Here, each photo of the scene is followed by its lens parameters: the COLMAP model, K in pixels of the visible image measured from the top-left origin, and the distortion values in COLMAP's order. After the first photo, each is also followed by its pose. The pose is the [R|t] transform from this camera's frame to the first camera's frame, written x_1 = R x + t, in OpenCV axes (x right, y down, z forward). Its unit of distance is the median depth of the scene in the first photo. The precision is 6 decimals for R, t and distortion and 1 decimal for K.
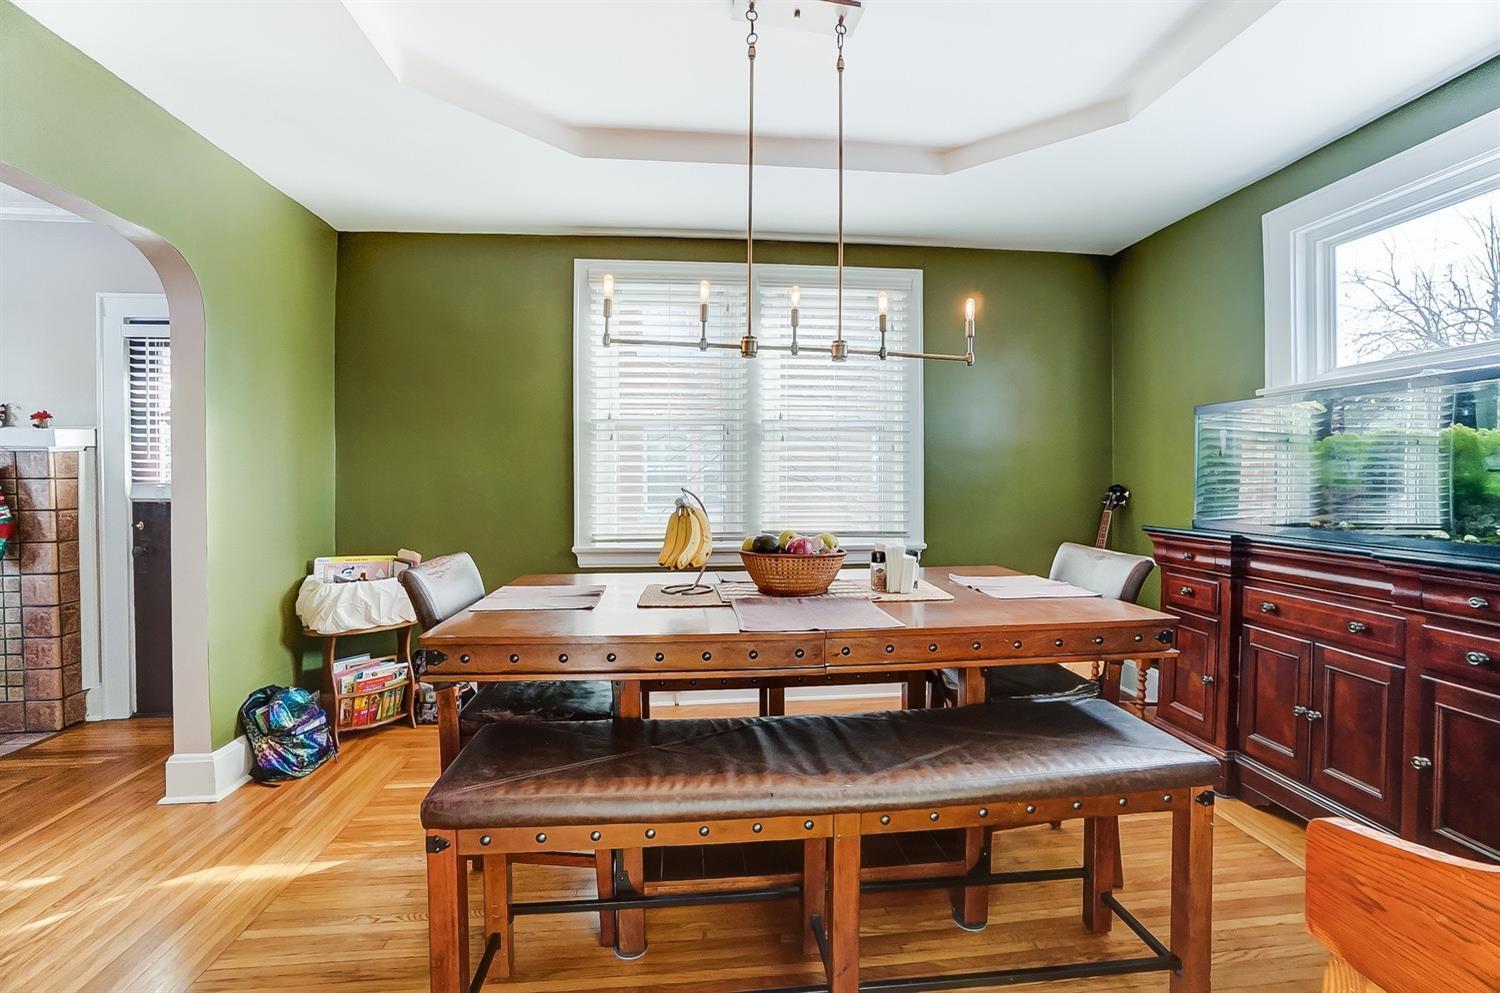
lens RADIAL K [[661.0, 0, 753.3], [0, 661.0, 493.9], [0, 0, 1]] dist [-0.031933, 0.000820]
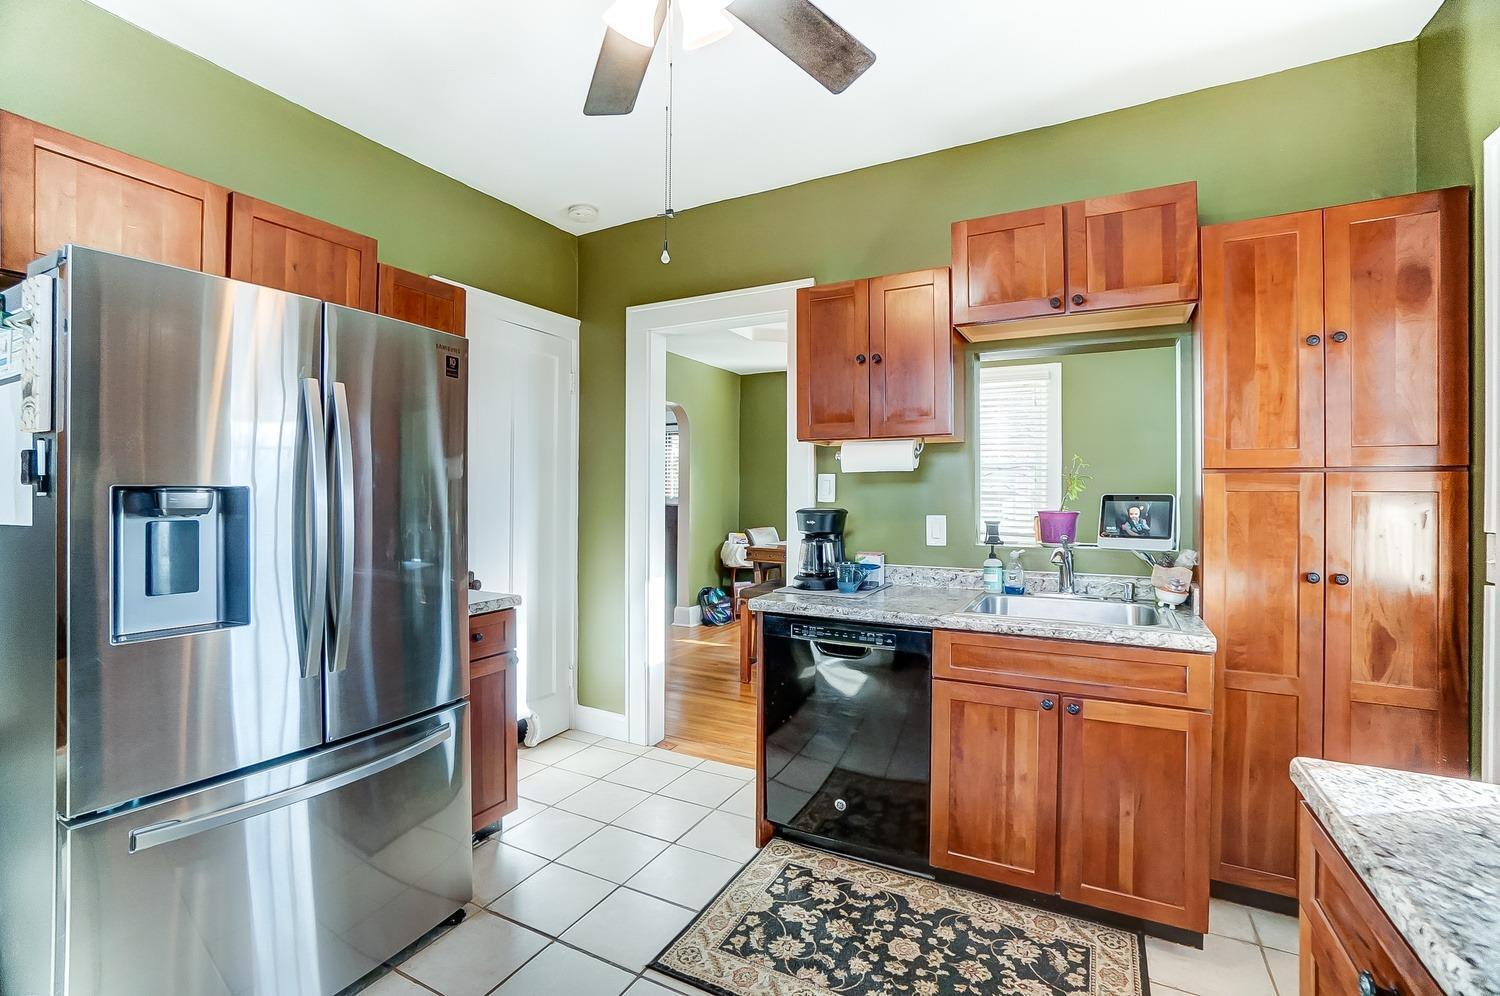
lens RADIAL K [[661.0, 0, 750.7], [0, 661.0, 494.7], [0, 0, 1]] dist [-0.031933, 0.000820]
pose [[0.831000, 0.007782, -0.556218, 0.670058], [-0.013712, 0.999885, -0.006497, -0.014143], [0.556103, 0.013026, 0.831011, -0.862996]]
